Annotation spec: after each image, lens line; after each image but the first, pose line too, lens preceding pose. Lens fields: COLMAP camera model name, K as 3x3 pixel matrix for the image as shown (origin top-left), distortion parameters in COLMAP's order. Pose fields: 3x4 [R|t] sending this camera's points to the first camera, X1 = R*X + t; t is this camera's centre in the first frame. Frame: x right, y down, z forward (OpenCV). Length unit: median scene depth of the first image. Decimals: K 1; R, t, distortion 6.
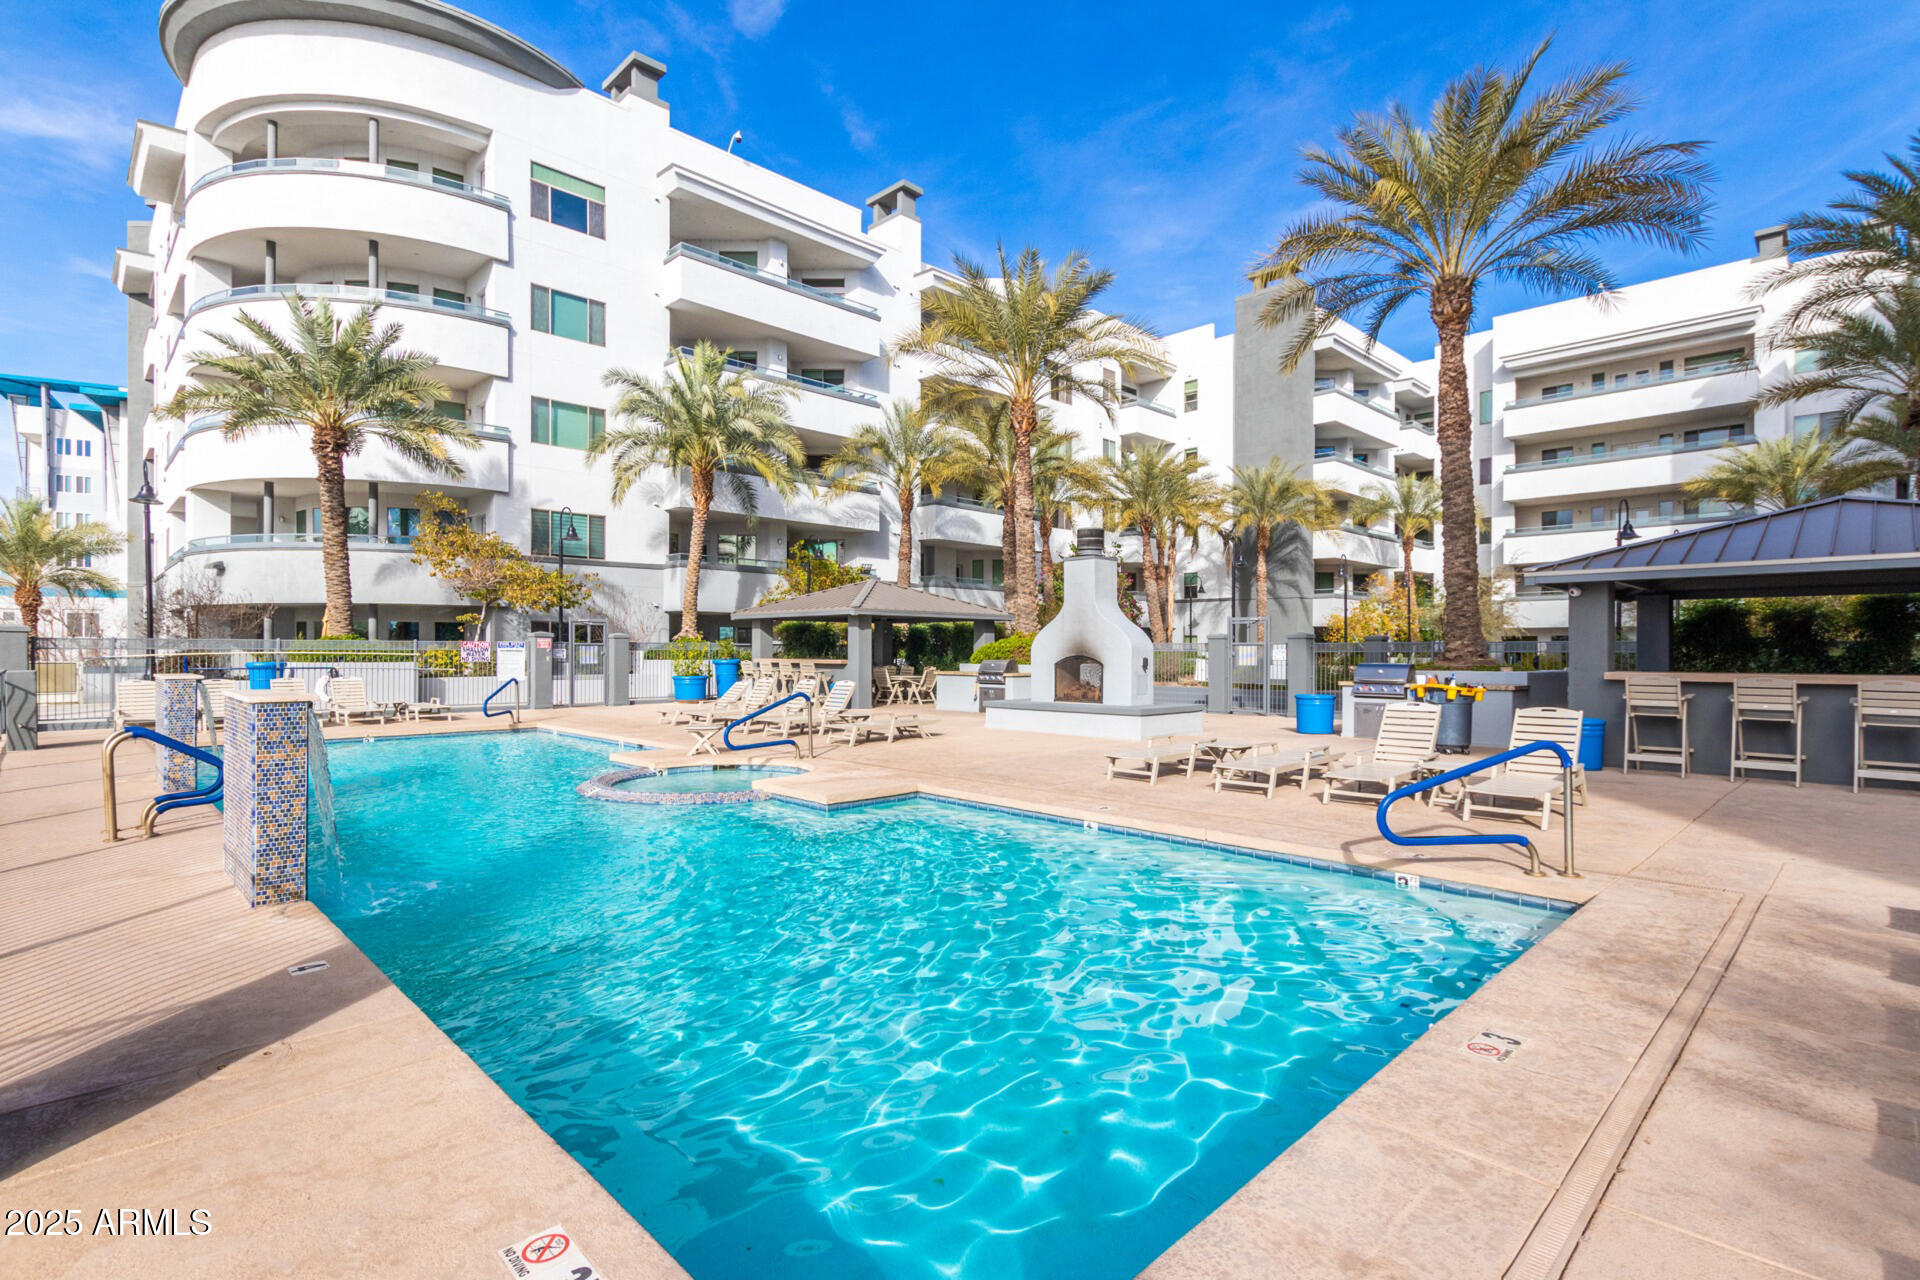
lens RADIAL K [[942.5, 0, 971.6], [0, 942.5, 649.0], [0, 0, 1]] dist [-0.000448, 0.000170]
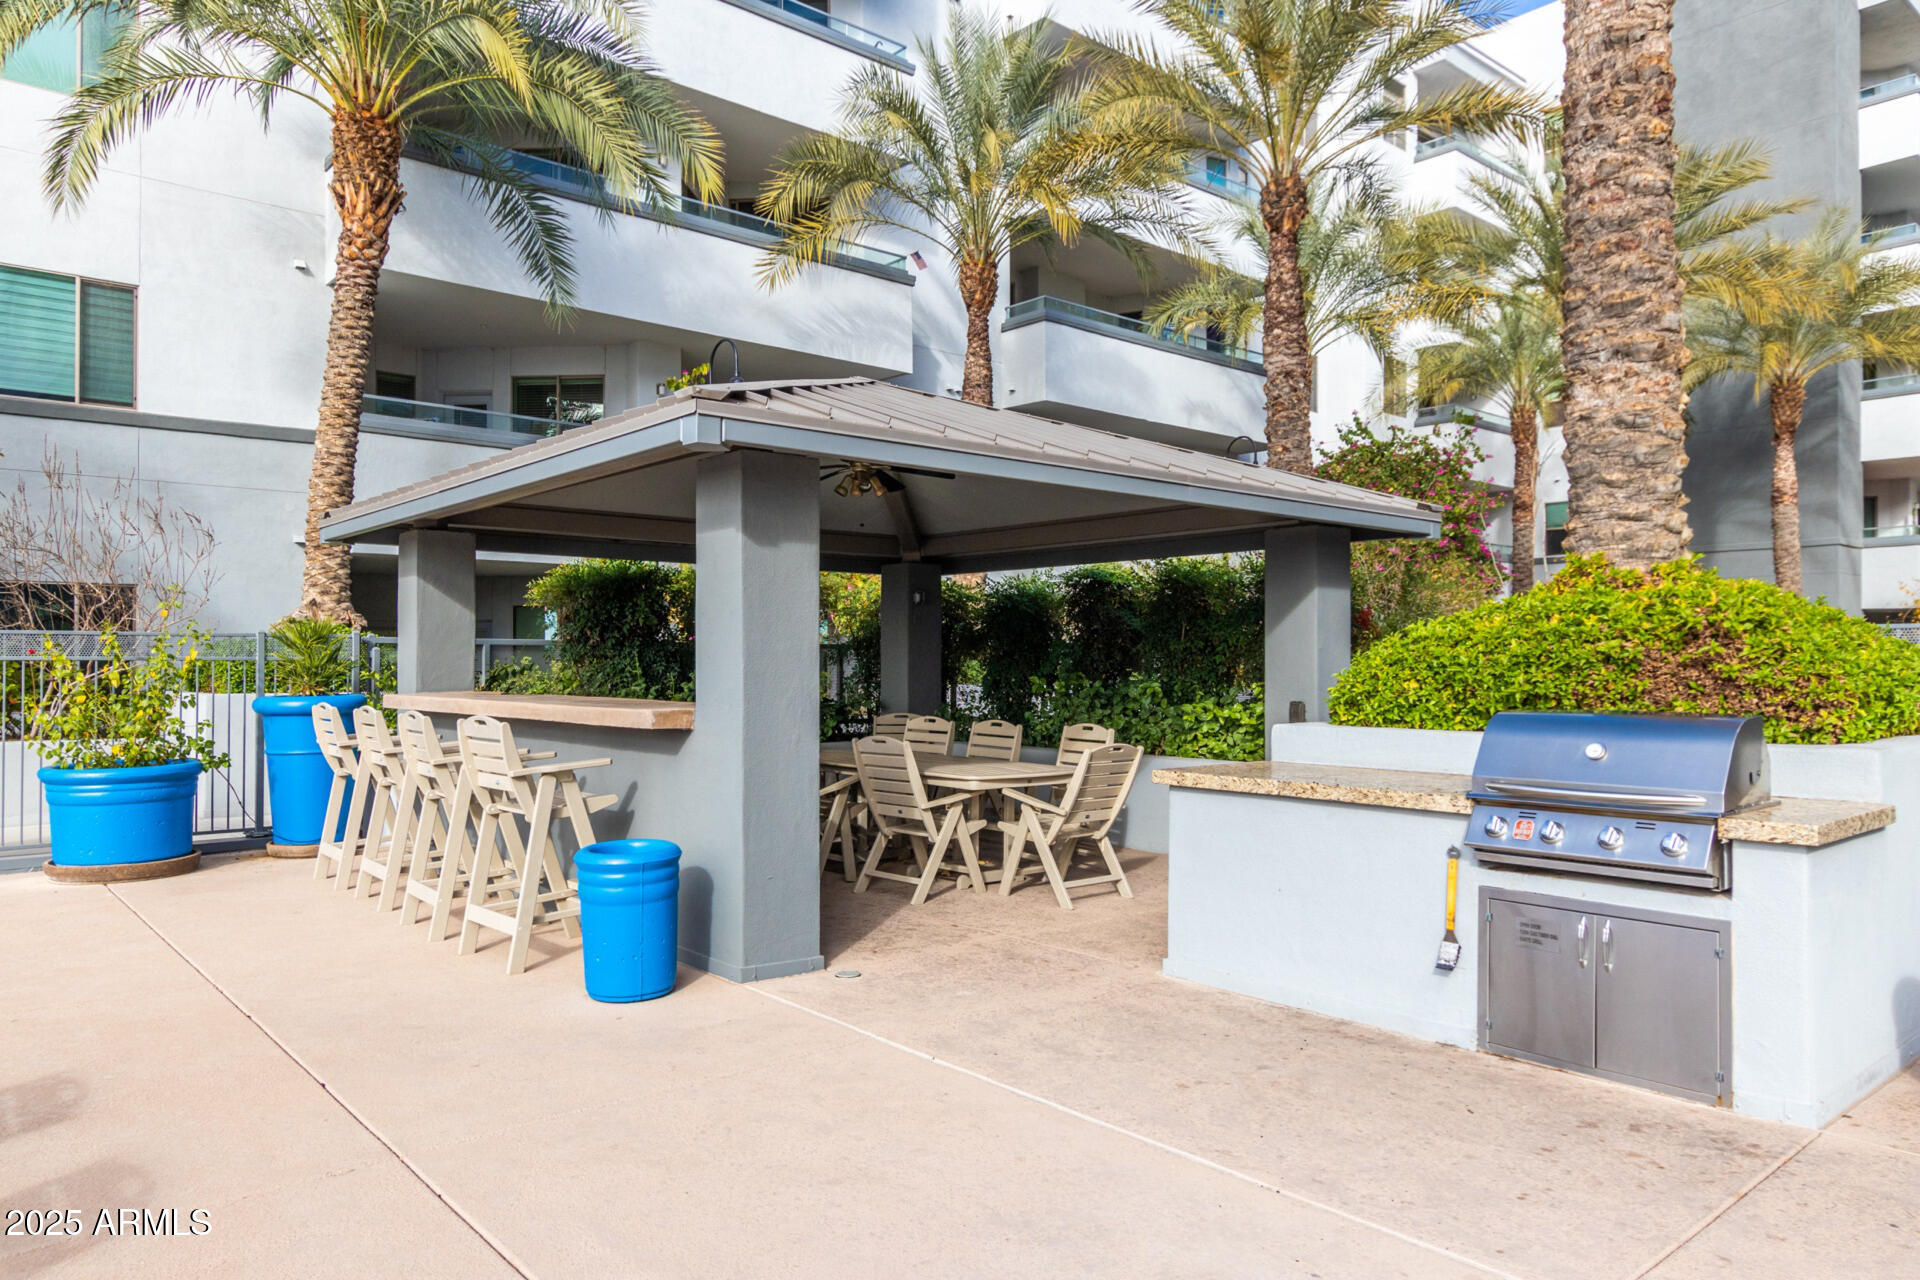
lens RADIAL K [[1253.6, 0, 955.8], [0, 1253.6, 644.8], [0, 0, 1]] dist [-0.004184, -0.000694]
pose [[0.996737, -0.004947, -0.080569, -0.051609], [0.003655, 0.999863, -0.016170, 0.003187], [0.080638, 0.015823, 0.996618, 0.659628]]
